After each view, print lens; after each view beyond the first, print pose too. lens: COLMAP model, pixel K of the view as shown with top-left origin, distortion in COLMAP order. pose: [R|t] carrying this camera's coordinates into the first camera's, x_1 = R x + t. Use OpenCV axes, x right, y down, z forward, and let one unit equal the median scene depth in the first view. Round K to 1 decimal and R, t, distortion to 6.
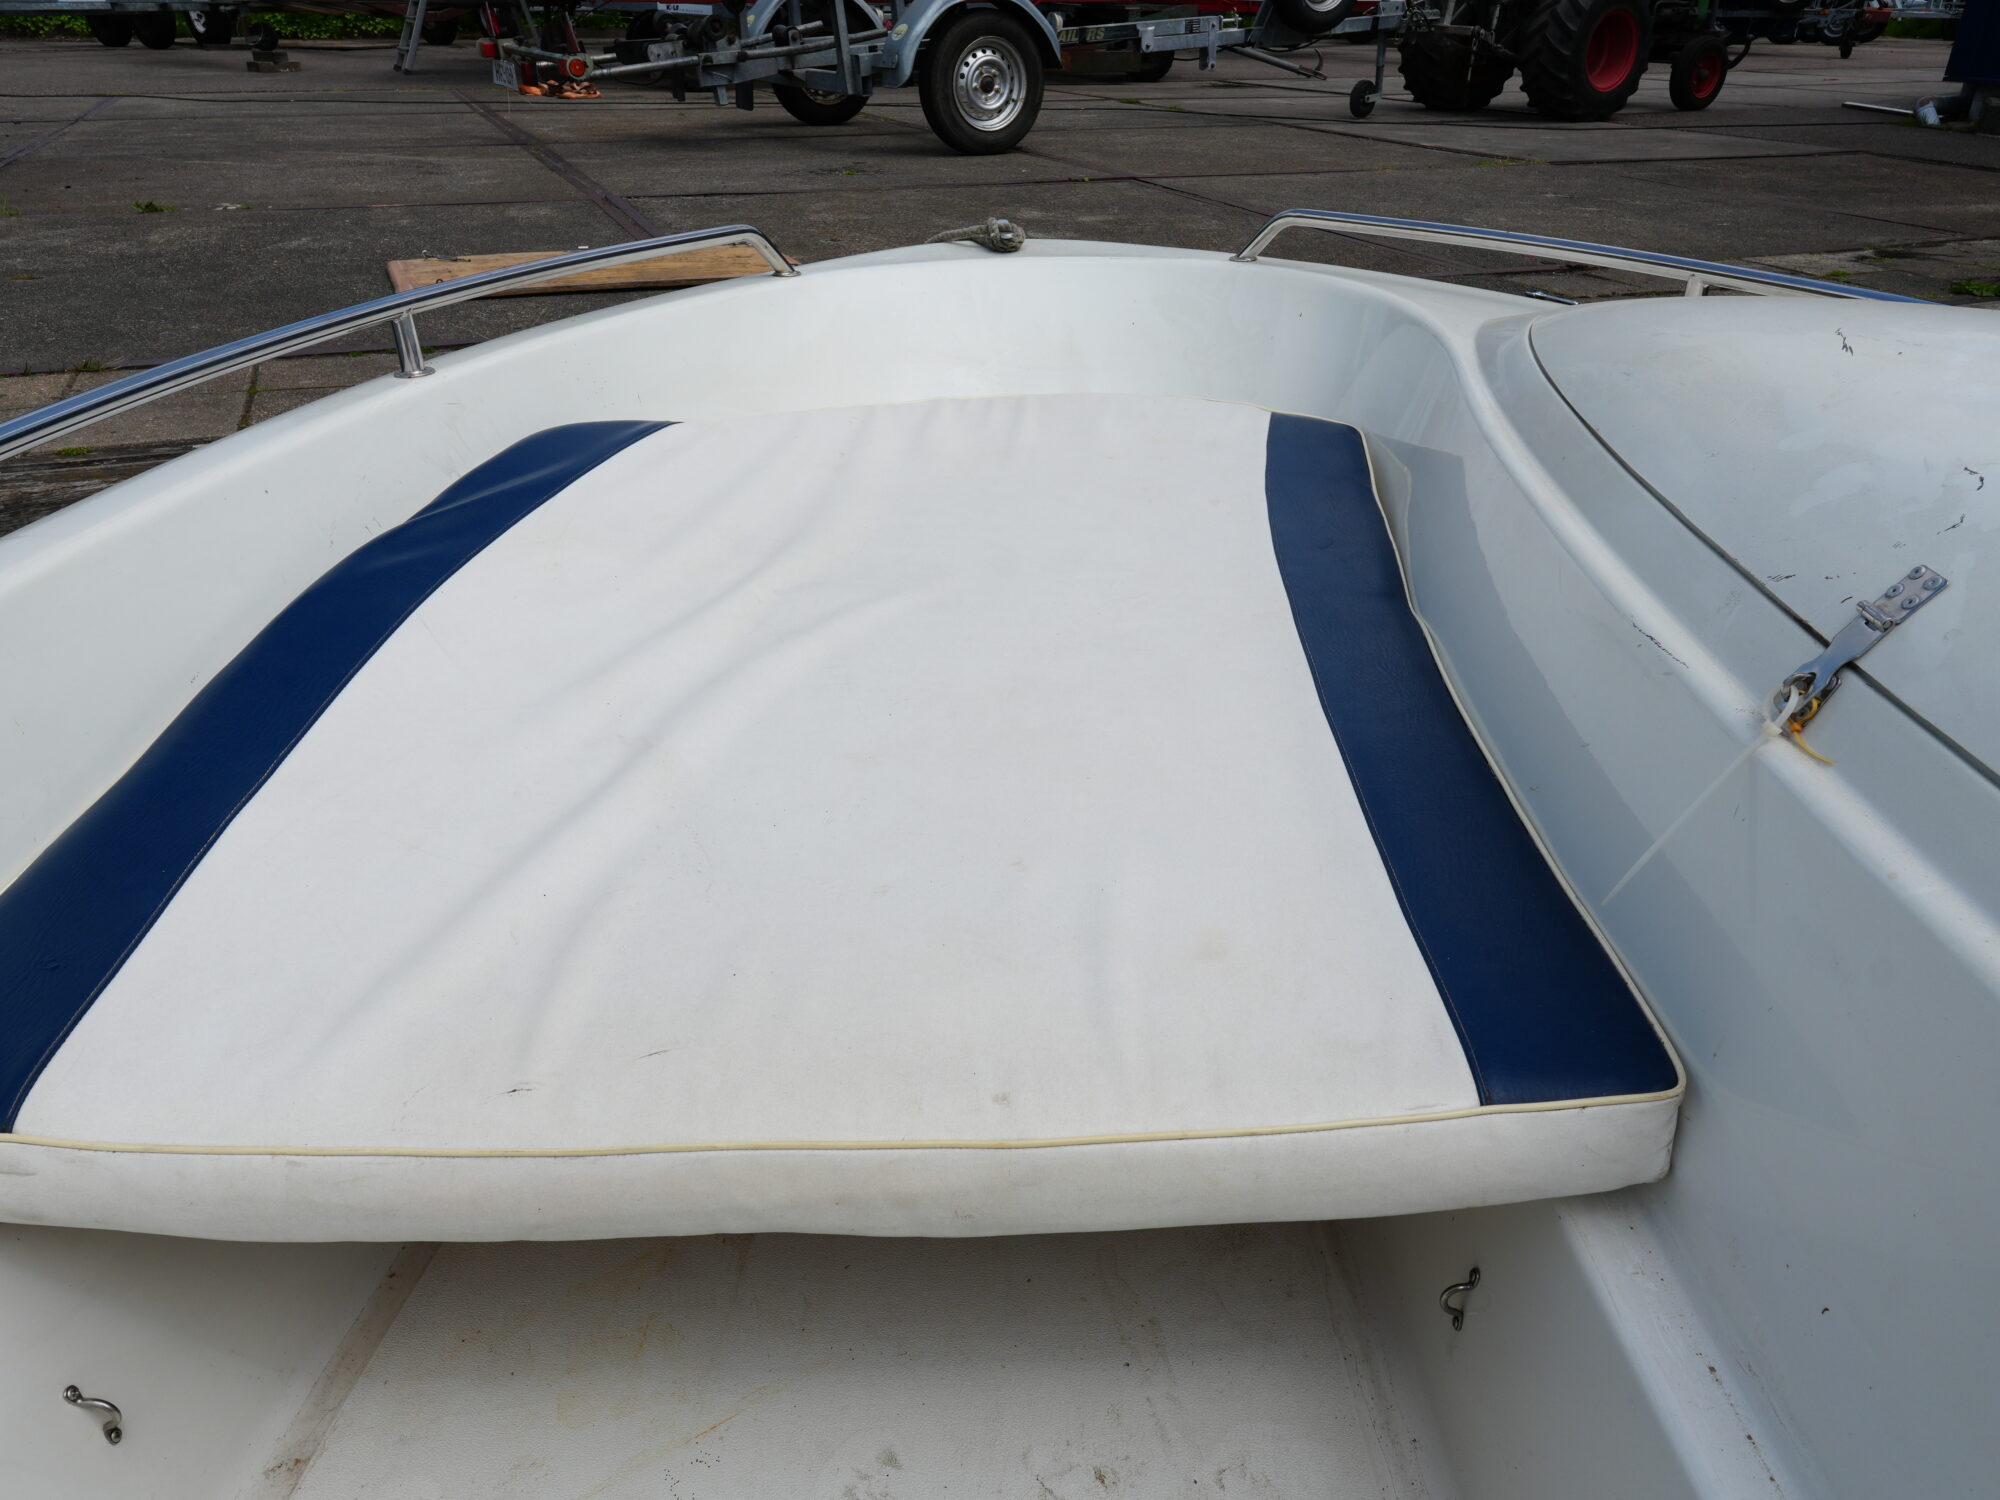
lens RADIAL K [[1390.3, 0, 1001.0], [0, 1390.3, 759.0], [0, 0, 1]] dist [-0.004878, 0.006264]
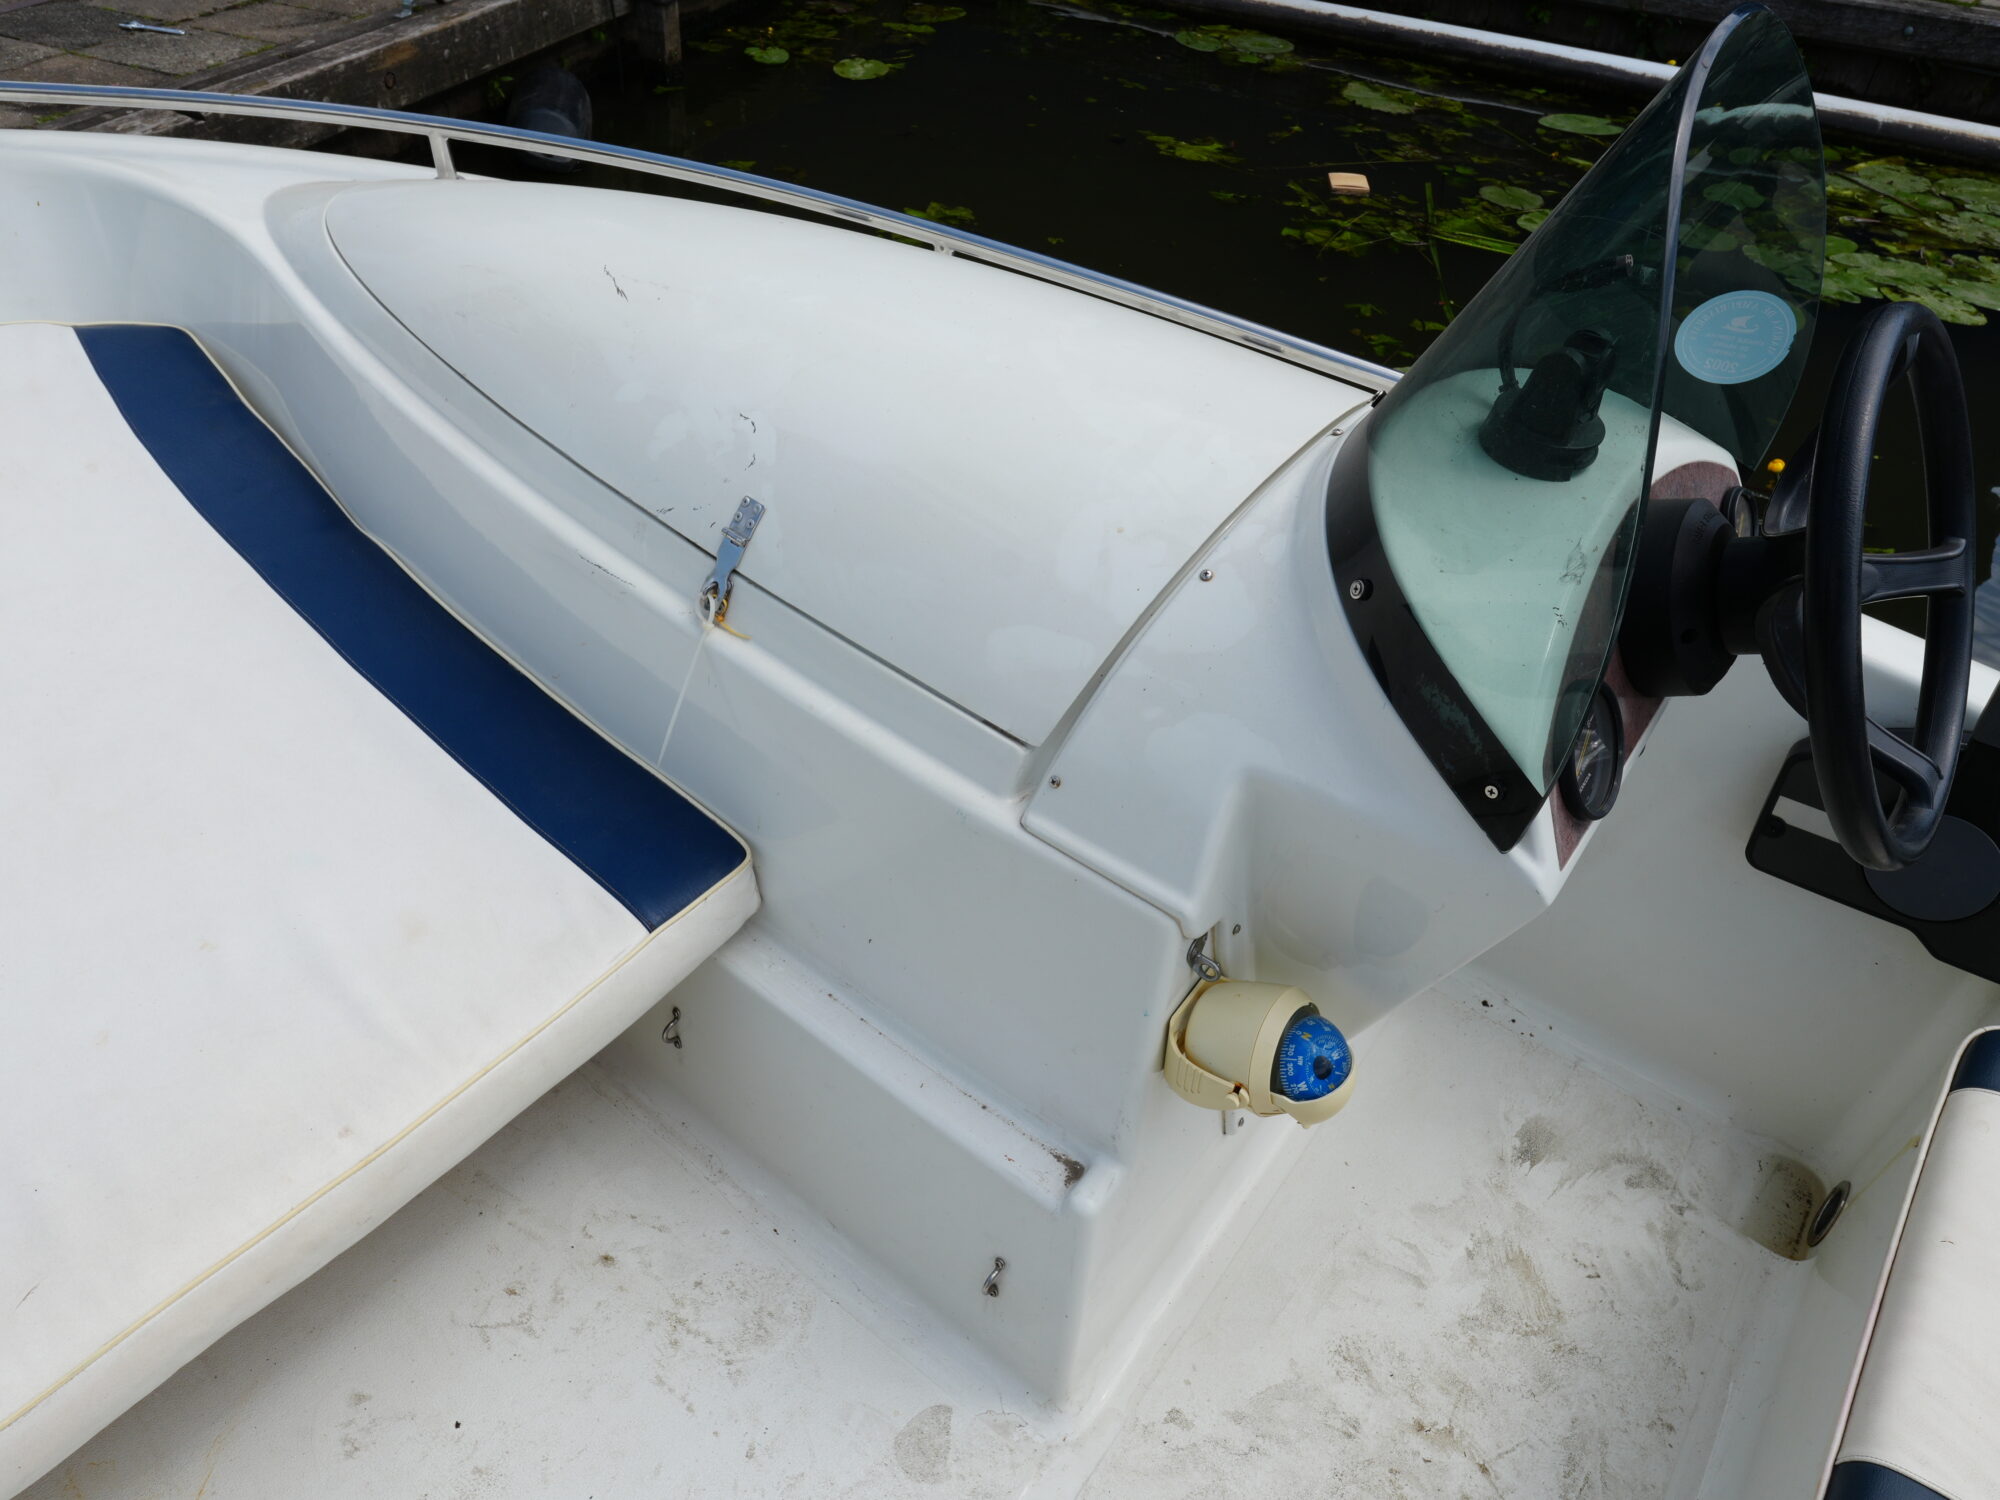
lens RADIAL K [[1390.3, 0, 998.9], [0, 1390.3, 747.6], [0, 0, 1]] dist [-0.004878, 0.006264]
pose [[0.659065, -0.472995, 0.584730, -0.036738], [0.305768, 0.878838, 0.366264, -0.070575], [-0.687124, -0.062599, 0.723838, -0.064258]]
